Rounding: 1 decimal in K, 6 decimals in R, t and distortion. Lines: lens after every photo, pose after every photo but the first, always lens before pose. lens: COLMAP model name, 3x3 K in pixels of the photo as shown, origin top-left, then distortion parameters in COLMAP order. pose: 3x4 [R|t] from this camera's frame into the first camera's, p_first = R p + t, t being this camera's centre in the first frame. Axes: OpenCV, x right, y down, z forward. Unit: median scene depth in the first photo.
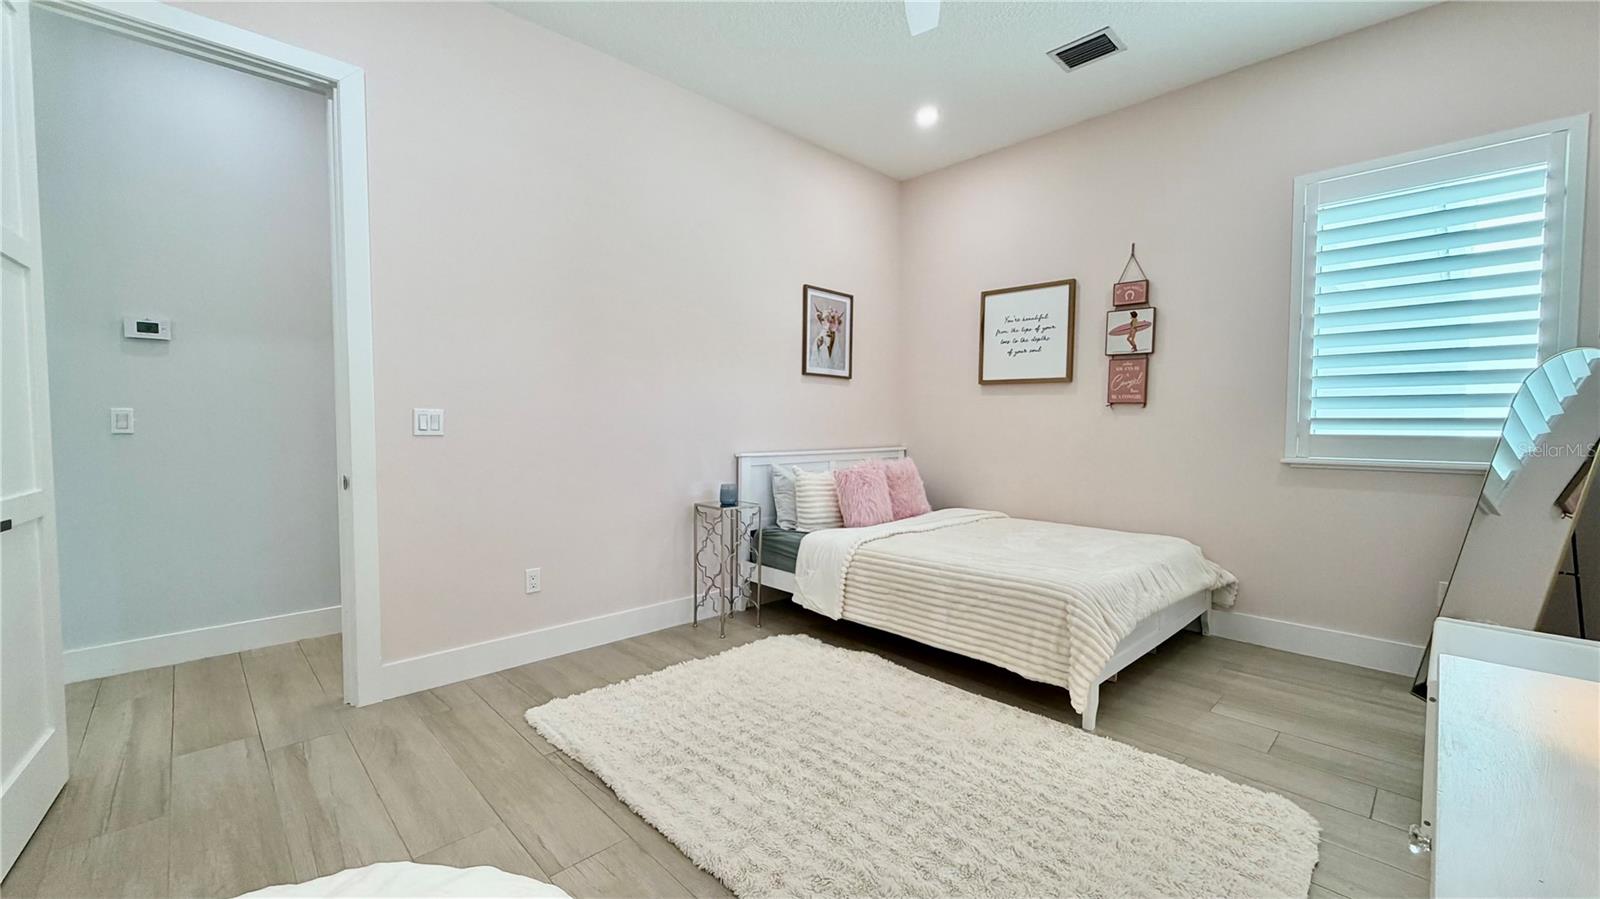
lens RADIAL K [[640.2, 0, 795.9], [0, 640.2, 448.9], [0, 0, 1]] dist [-0.000696, 0.000184]
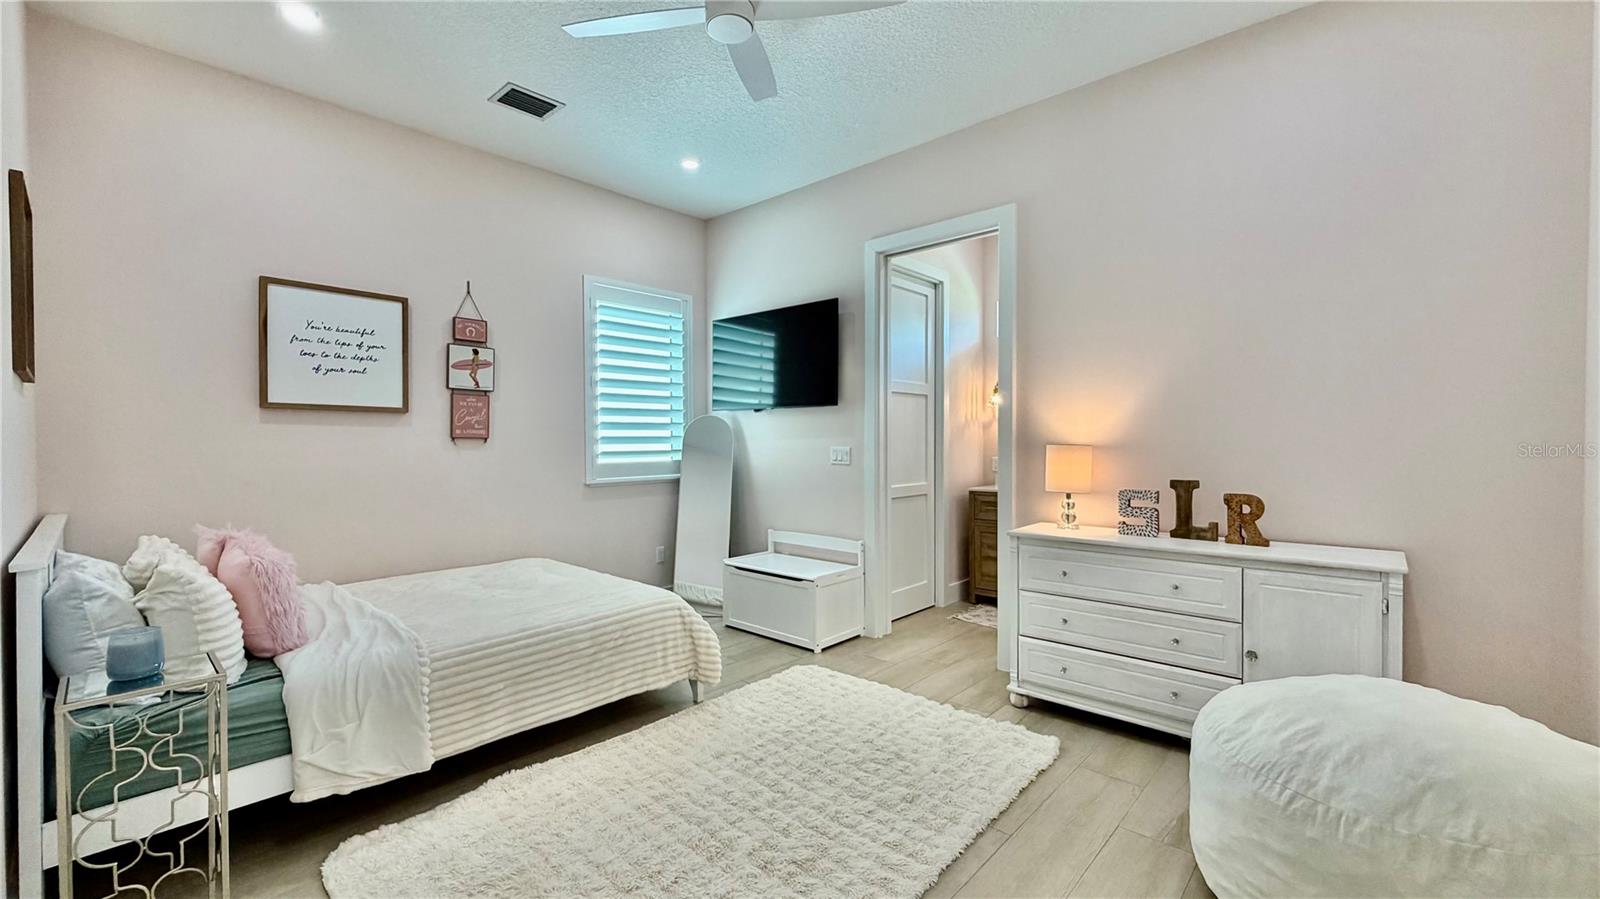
lens RADIAL K [[640.2, 0, 795.9], [0, 640.2, 448.9], [0, 0, 1]] dist [-0.000696, 0.000184]
pose [[-0.054875, -0.017383, 0.998342, -0.522087], [0.047103, 0.998690, 0.019978, -0.050542], [-0.997382, 0.048121, -0.053985, 0.547165]]
